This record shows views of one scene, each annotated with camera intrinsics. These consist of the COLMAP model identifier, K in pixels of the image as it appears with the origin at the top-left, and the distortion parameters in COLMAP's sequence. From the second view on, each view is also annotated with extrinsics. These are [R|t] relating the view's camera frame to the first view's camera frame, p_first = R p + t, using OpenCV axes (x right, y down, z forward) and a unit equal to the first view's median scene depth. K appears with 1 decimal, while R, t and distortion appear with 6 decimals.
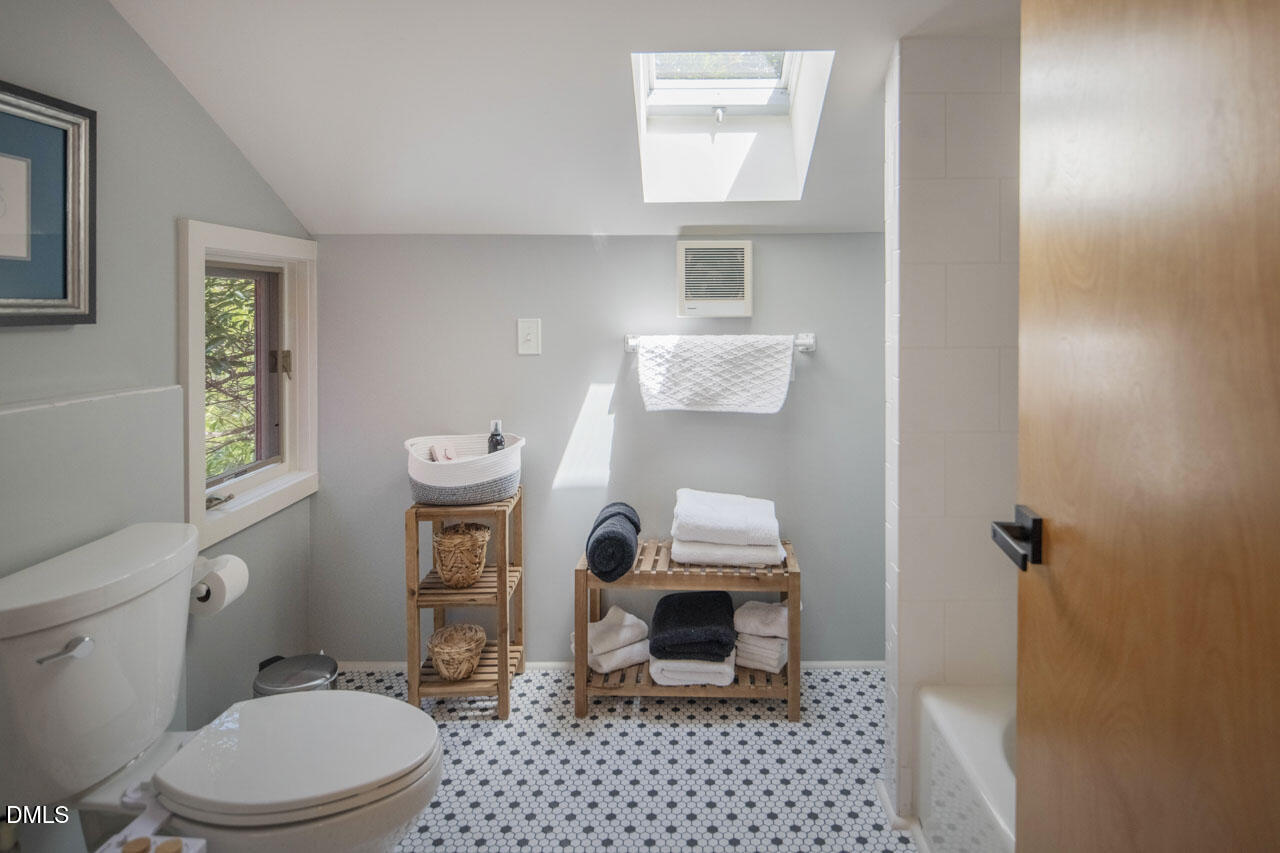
lens RADIAL K [[704.9, 0, 642.3], [0, 704.9, 315.3], [0, 0, 1]] dist [0.000283, -0.009556]
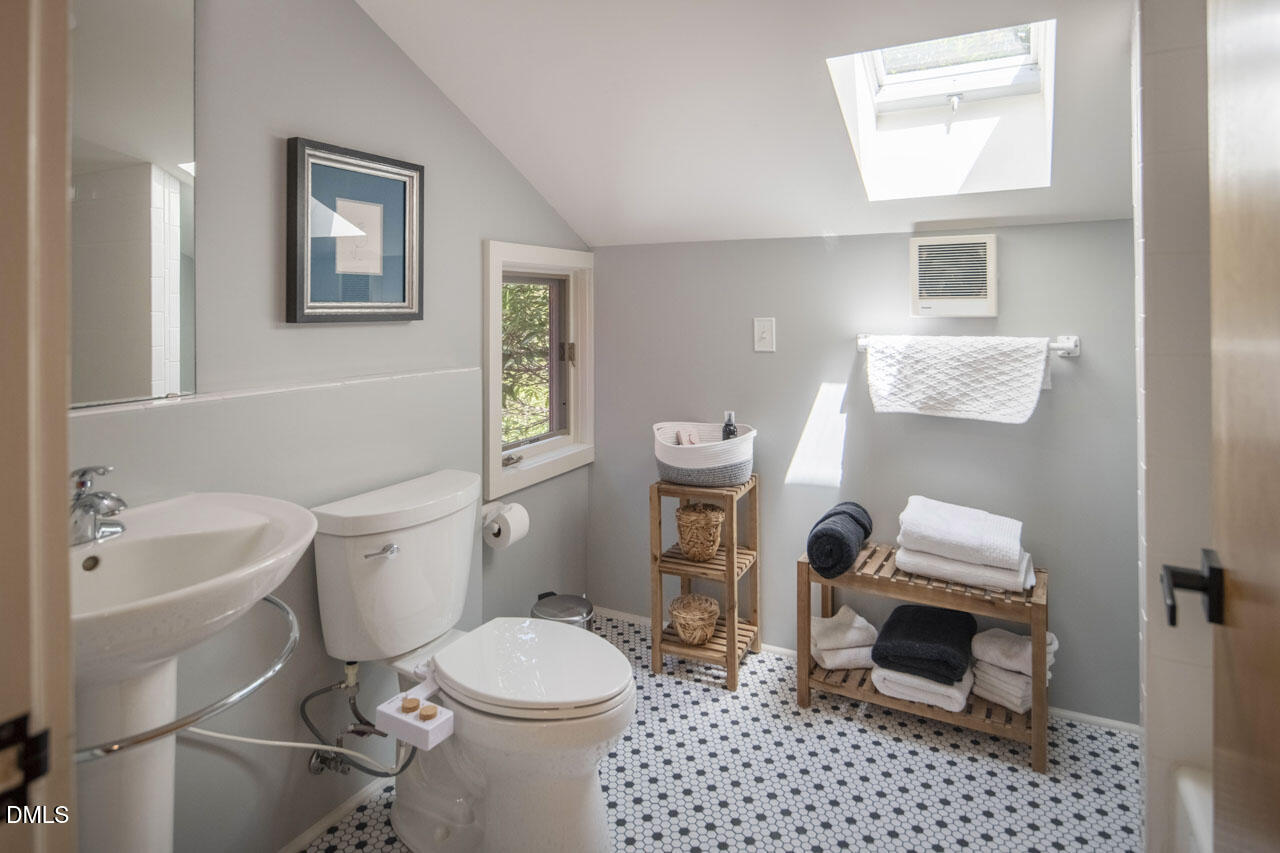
lens RADIAL K [[680.9, 0, 639.5], [0, 680.9, 302.7], [0, 0, 1]] dist [0.000575, -0.007627]
pose [[0.893572, -0.005486, -0.448885, 0.145072], [-0.002081, 0.999864, -0.016362, -0.000714], [0.448914, 0.015555, 0.893440, -0.000464]]
